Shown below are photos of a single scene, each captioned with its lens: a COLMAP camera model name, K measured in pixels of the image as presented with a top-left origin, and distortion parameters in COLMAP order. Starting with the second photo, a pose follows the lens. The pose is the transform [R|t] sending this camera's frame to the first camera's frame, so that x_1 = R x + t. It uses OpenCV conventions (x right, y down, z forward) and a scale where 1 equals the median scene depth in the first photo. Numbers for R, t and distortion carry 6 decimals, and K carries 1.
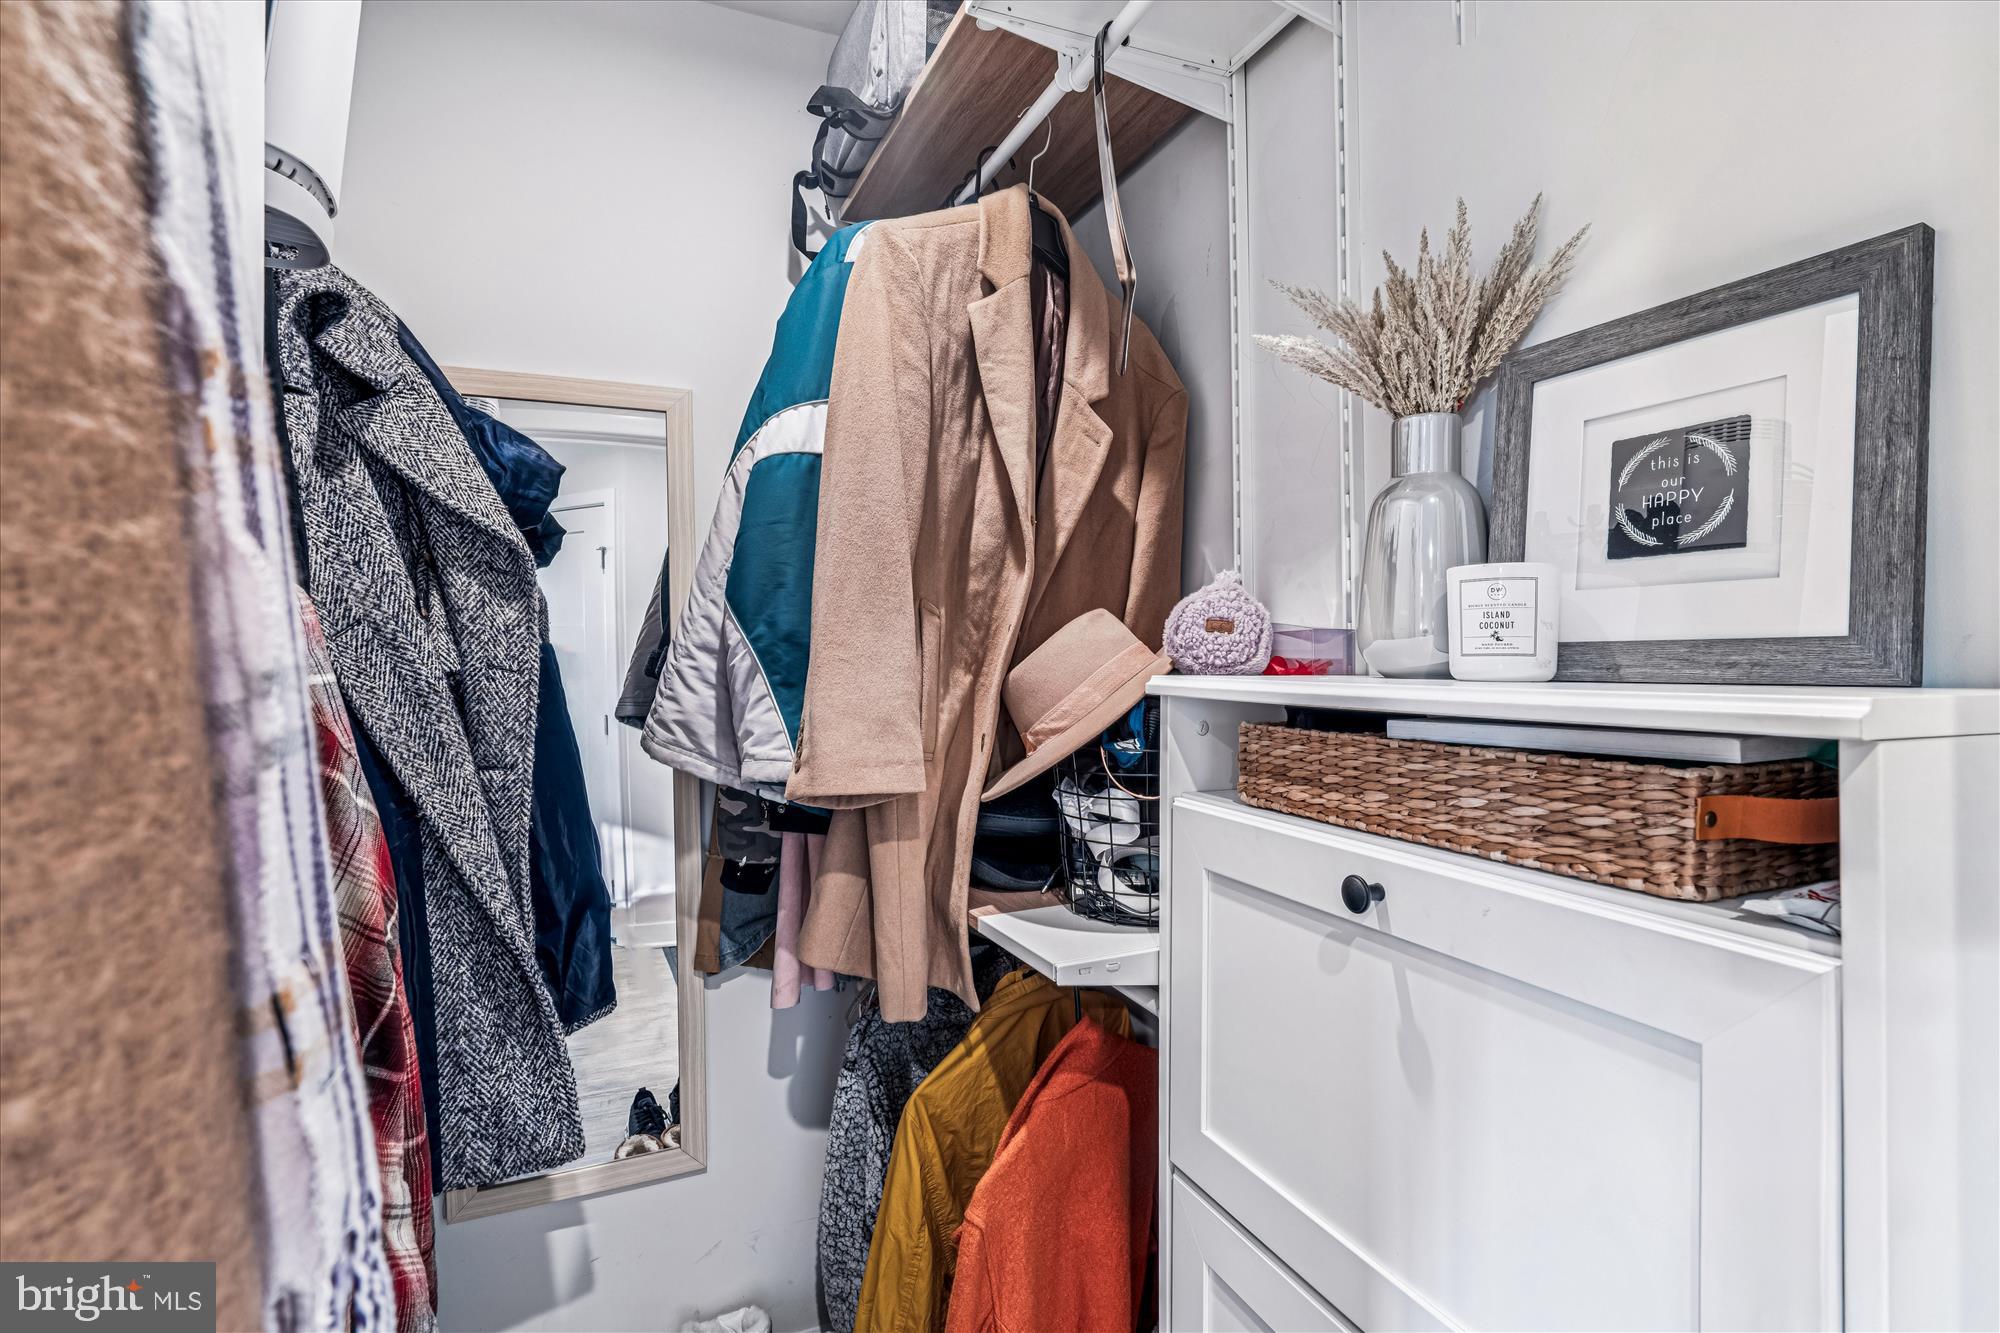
lens RADIAL K [[917.5, 0, 996.1], [0, 917.5, 662.8], [0, 0, 1]] dist [0.019421, -0.005074]
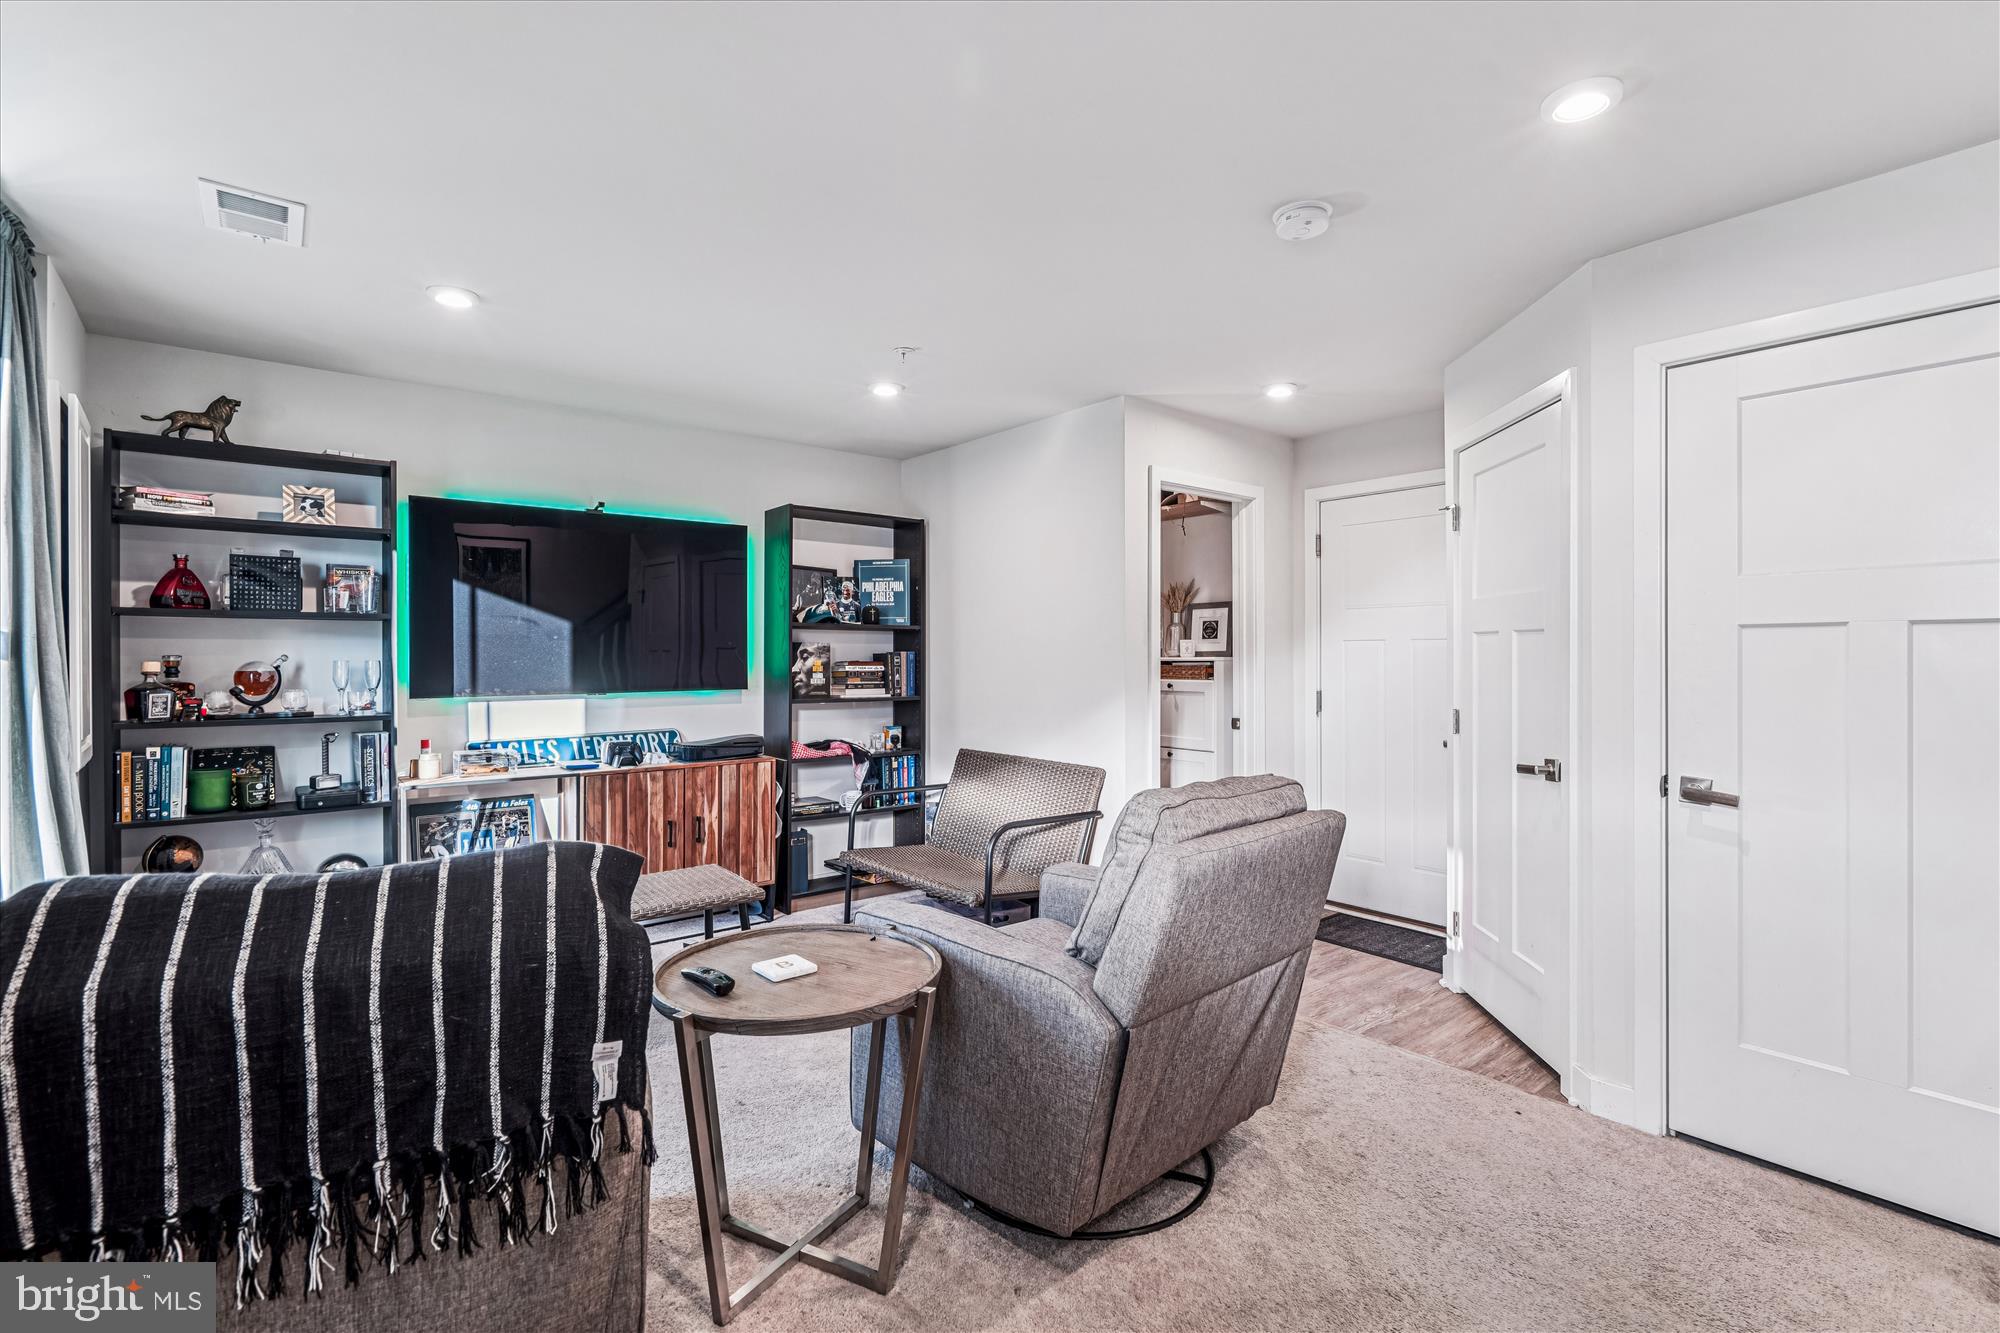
lens RADIAL K [[917.5, 0, 1006.4], [0, 917.5, 662.7], [0, 0, 1]] dist [0.019421, -0.005074]
pose [[0.959993, -0.000180, 0.280024, -2.600804], [-0.002516, 0.999954, 0.009265, 0.003083], [-0.280013, -0.009599, 0.959948, -5.069772]]
